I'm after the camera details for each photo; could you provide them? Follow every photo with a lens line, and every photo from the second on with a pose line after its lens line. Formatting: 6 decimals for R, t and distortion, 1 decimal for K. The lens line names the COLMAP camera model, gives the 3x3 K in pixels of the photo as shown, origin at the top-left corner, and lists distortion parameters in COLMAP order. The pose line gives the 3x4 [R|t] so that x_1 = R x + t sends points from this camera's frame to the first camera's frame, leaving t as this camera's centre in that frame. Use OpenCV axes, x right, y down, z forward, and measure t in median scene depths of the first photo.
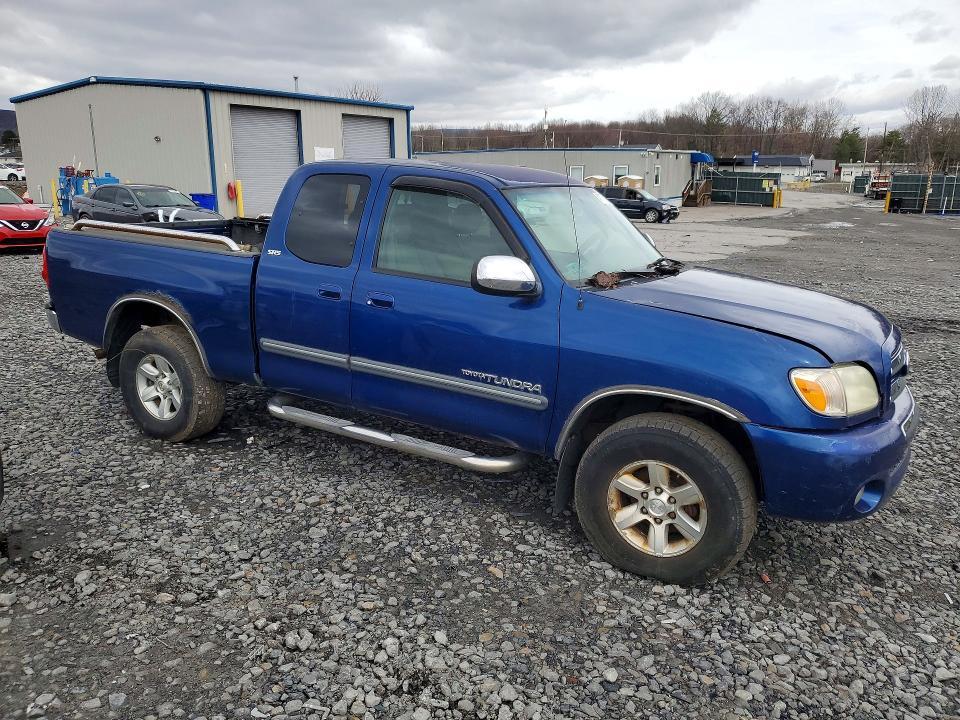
lens RADIAL K [[639.7, 0, 480.0], [0, 639.7, 360.0], [0, 0, 1]] dist [0.065088, 0.000402]
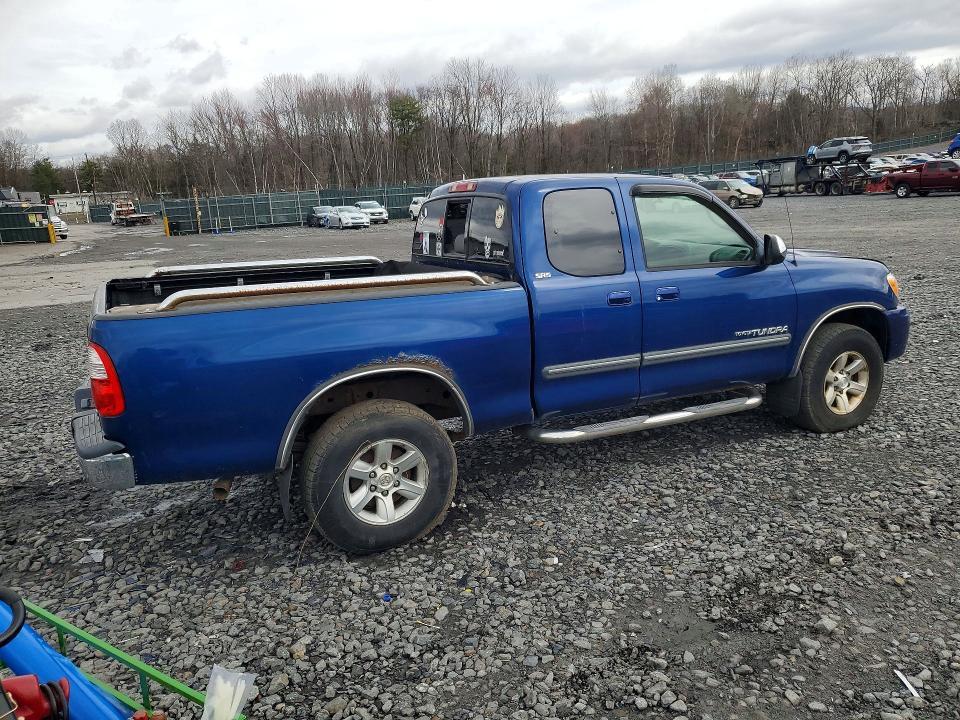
lens RADIAL K [[639.7, 0, 480.0], [0, 639.7, 360.0], [0, 0, 1]] dist [0.065088, 0.000402]
pose [[0.638926, -0.266002, 0.721814, -0.915352], [0.256829, 0.958236, 0.125791, -0.158769], [-0.725129, 0.105012, 0.680559, 0.377078]]
